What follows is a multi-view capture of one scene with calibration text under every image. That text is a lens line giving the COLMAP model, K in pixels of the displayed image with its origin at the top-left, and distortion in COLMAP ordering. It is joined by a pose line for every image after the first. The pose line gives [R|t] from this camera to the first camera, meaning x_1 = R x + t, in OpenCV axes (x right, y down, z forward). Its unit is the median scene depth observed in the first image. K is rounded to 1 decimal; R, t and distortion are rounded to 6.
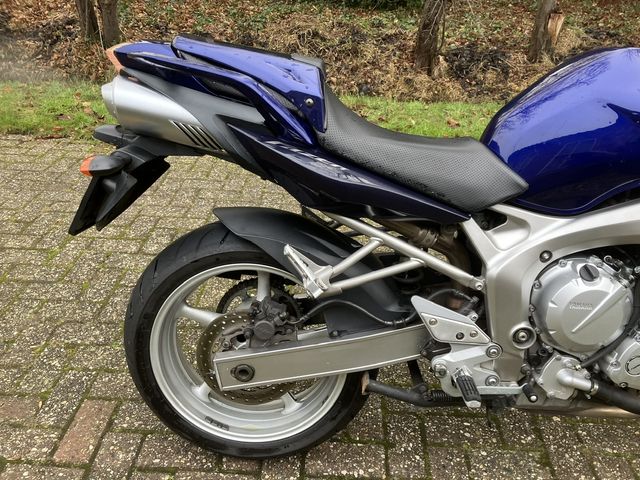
lens RADIAL K [[524.9, 0, 325.1], [0, 524.9, 246.2], [0, 0, 1]] dist [0.024593, -0.017533]
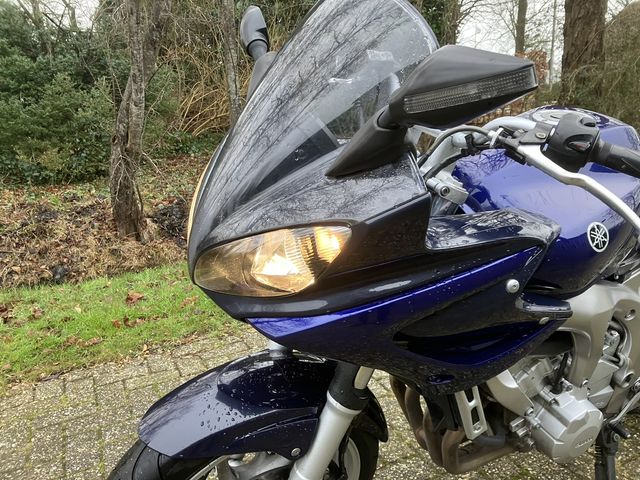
lens RADIAL K [[524.9, 0, 327.3], [0, 524.9, 233.3], [0, 0, 1]] dist [0.024593, -0.017533]
pose [[0.886516, -0.194307, 0.419923, 0.111076], [0.311229, 0.921975, -0.230432, -0.029673], [-0.342383, 0.334974, 0.877819, 0.100459]]
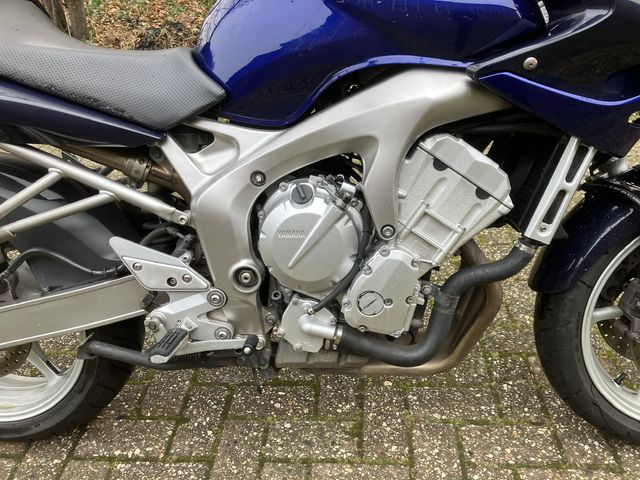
lens RADIAL K [[524.9, 0, 326.4], [0, 524.9, 239.3], [0, 0, 1]] dist [0.024593, -0.017533]
pose [[0.996670, -0.056798, -0.058513, 0.096157], [0.056779, 0.998385, -0.001977, 0.020639], [0.058531, -0.001352, 0.998285, 0.031171]]
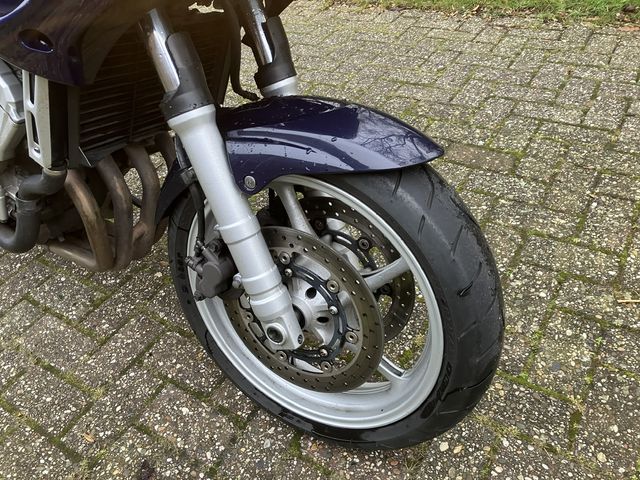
lens RADIAL K [[524.9, 0, 317.8], [0, 524.9, 237.2], [0, 0, 1]] dist [0.024593, -0.017533]
pose [[0.850335, 0.232254, -0.472217, 0.260850], [-0.127333, 0.961481, 0.243600, 0.001775], [0.510605, -0.147012, 0.847154, 0.090358]]
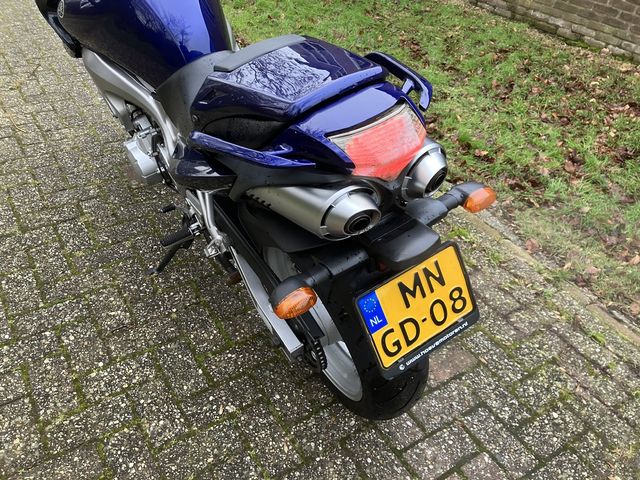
lens RADIAL K [[524.9, 0, 325.0], [0, 524.9, 230.1], [0, 0, 1]] dist [0.024593, -0.017533]
pose [[-0.574034, -0.562060, 0.595461, -0.134427], [0.334350, 0.502931, 0.797039, -0.149139], [-0.747459, 0.656620, -0.100775, 0.210544]]
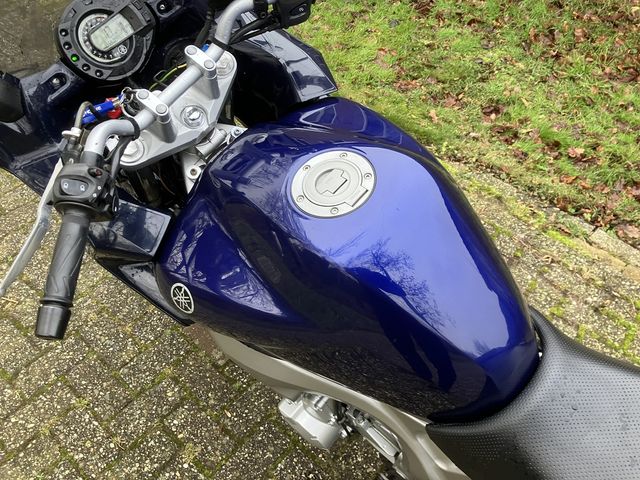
lens RADIAL K [[524.9, 0, 327.7], [0, 524.9, 245.1], [0, 0, 1]] dist [0.024593, -0.017533]
pose [[-0.766615, -0.506836, 0.394232, 0.056110], [0.305502, 0.252122, 0.918206, -0.152860], [-0.564775, 0.824349, -0.038441, 0.186592]]
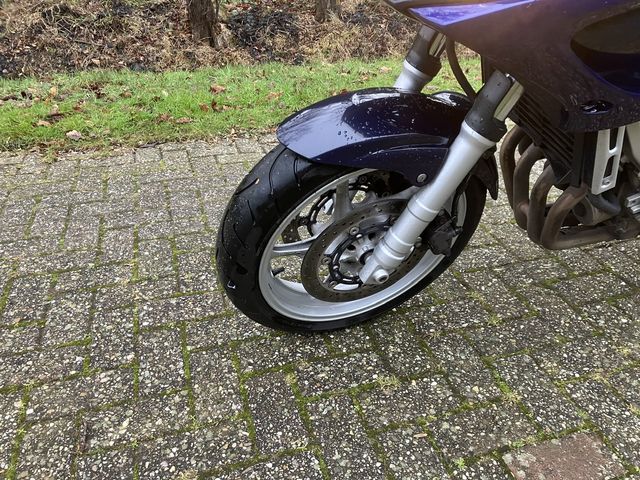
lens RADIAL K [[524.9, 0, 326.4], [0, 524.9, 238.1], [0, 0, 1]] dist [0.024593, -0.017533]
pose [[0.944958, -0.192085, 0.264874, 0.085662], [0.190206, 0.981190, 0.032977, -0.004742], [-0.266226, 0.019218, 0.963719, 0.114800]]
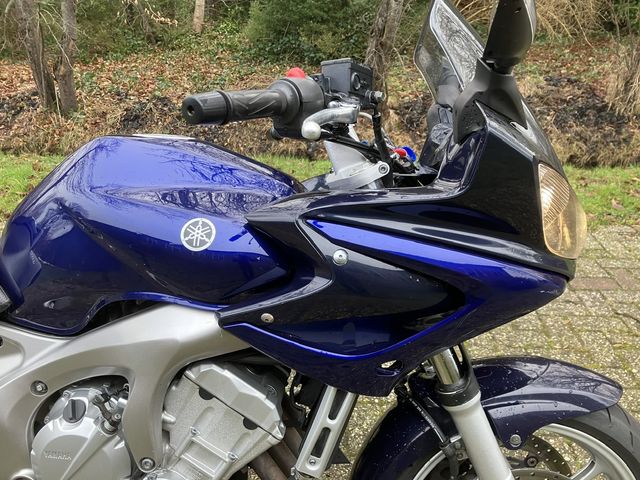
lens RADIAL K [[524.9, 0, 325.9], [0, 524.9, 239.3], [0, 0, 1]] dist [0.024593, -0.017533]
pose [[0.997800, -0.027891, -0.060145, 0.154531], [0.021589, 0.994446, -0.103008, -0.019355], [0.062684, 0.101483, 0.992860, 0.033651]]
